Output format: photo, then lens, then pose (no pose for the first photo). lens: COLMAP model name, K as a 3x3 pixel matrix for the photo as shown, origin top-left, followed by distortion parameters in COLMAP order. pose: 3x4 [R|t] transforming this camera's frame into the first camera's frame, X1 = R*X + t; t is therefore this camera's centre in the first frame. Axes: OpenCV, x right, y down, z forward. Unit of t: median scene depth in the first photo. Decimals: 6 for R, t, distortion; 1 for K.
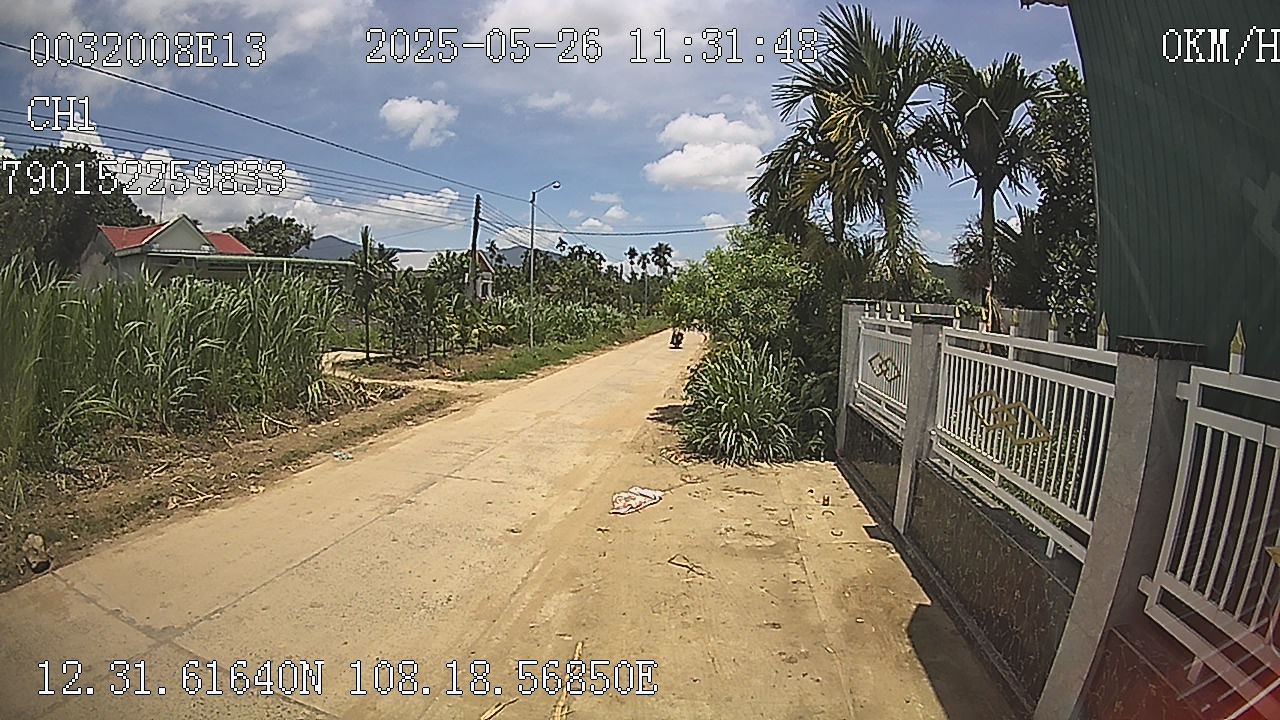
lens RADIAL K [[676.9, 0, 623.8], [0, 676.9, 356.5], [0, 0, 1]] dist [-0.306755, 0.069933]
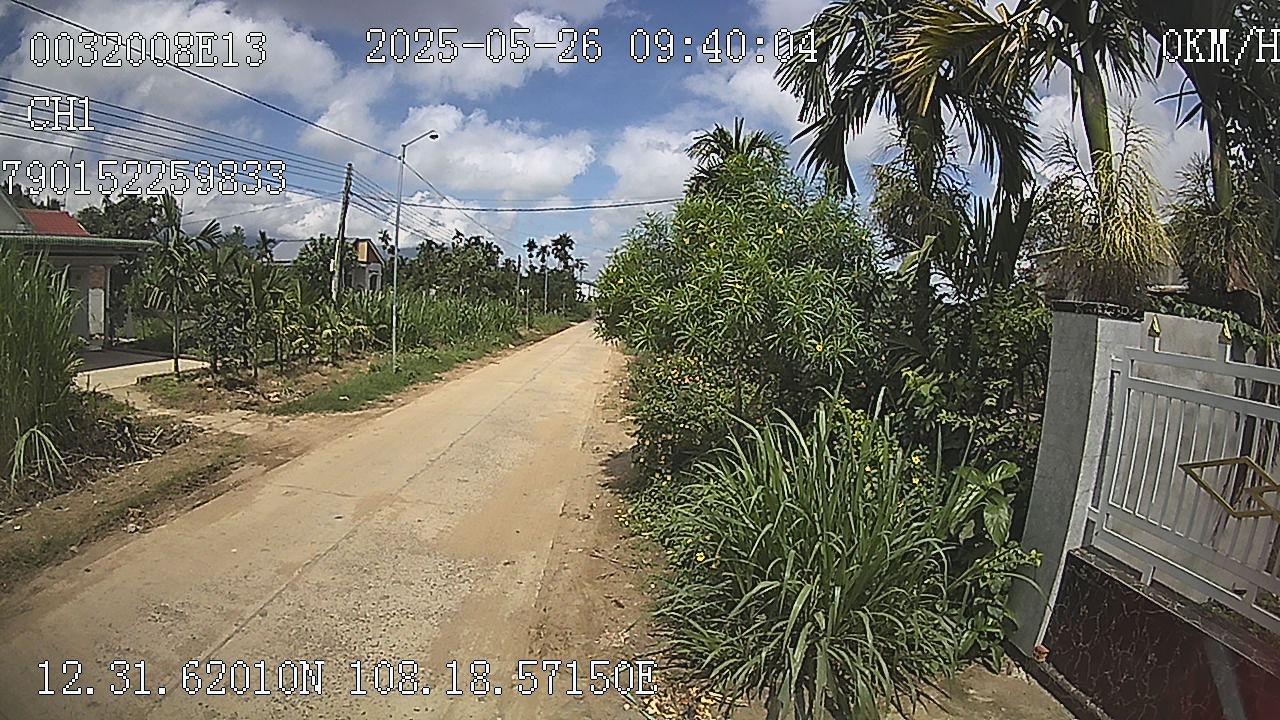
lens RADIAL K [[675.3, 0, 634.6], [0, 675.3, 353.5], [0, 0, 1]] dist [-0.310404, 0.072218]
pose [[0.985894, 0.005469, 0.167283, 0.004842], [-0.005825, 0.999982, 0.001634, -0.052233], [-0.167271, -0.002585, 0.985908, 0.699627]]
